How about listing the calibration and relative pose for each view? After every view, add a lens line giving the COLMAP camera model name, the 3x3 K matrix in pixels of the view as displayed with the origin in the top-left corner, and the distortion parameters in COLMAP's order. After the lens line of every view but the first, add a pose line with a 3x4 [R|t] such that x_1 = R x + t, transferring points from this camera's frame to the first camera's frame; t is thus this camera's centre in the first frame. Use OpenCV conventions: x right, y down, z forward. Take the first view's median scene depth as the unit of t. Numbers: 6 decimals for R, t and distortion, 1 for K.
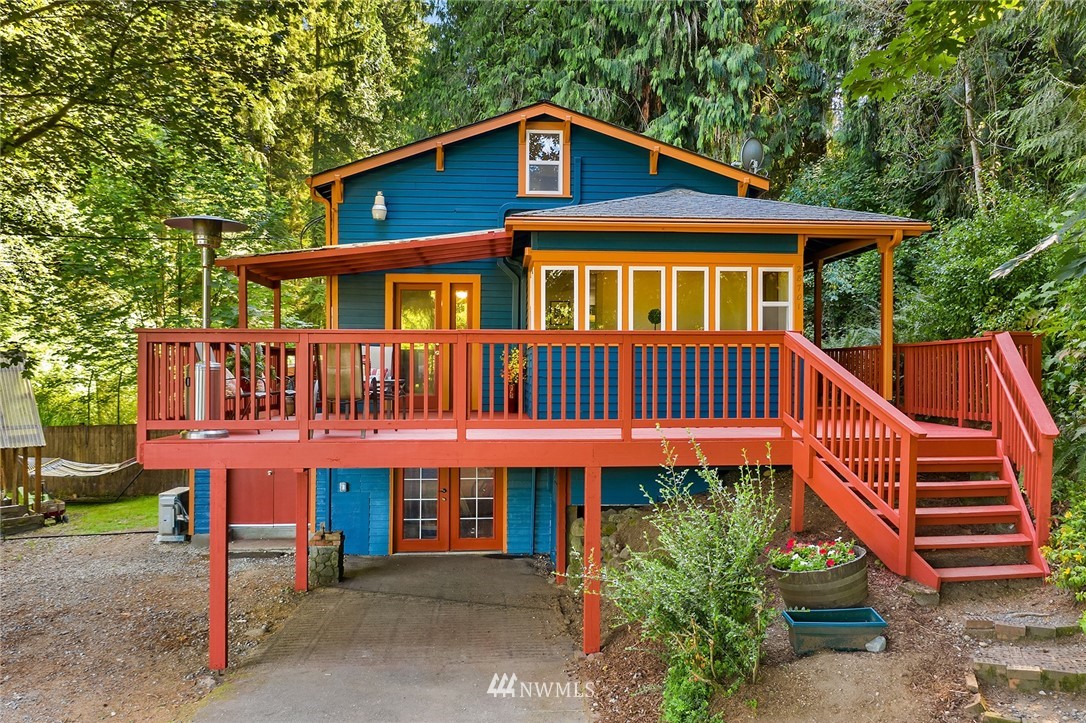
lens RADIAL K [[867.5, 0, 541.5], [0, 867.5, 364.8], [0, 0, 1]] dist [-0.019637, 0.002965]
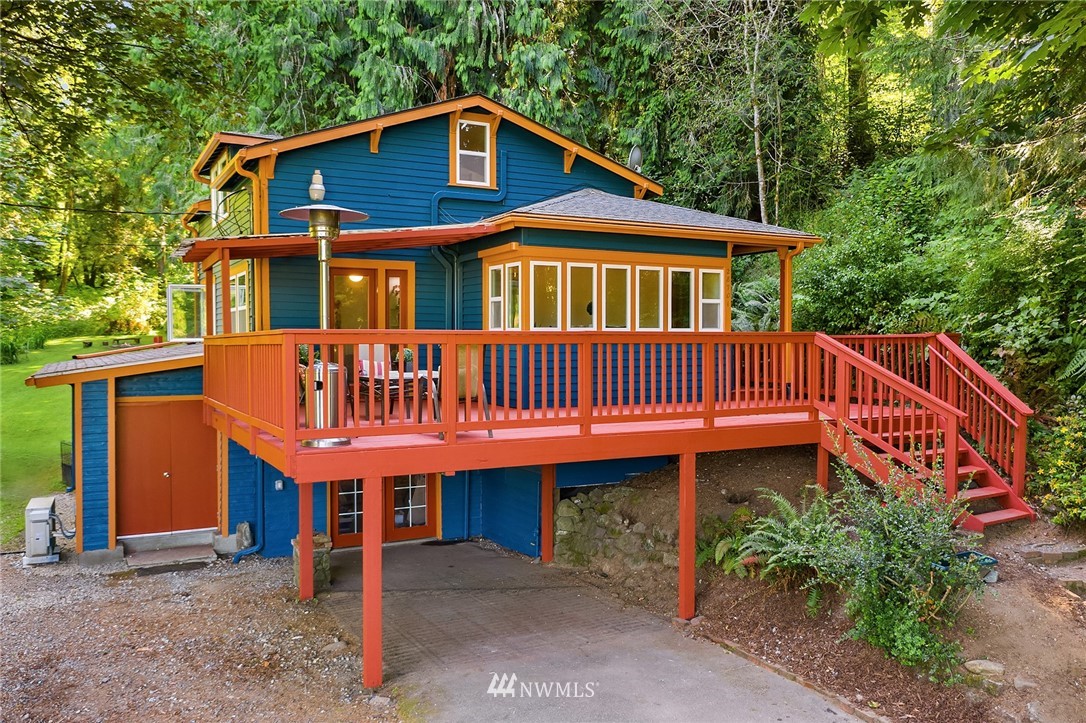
lens RADIAL K [[867.5, 0, 545.7], [0, 867.5, 355.5], [0, 0, 1]] dist [-0.019637, 0.002965]
pose [[0.910269, -0.008395, 0.413932, -0.347871], [-0.002166, 0.999684, 0.025037, -0.022305], [-0.414011, -0.023687, 0.909964, 0.035145]]
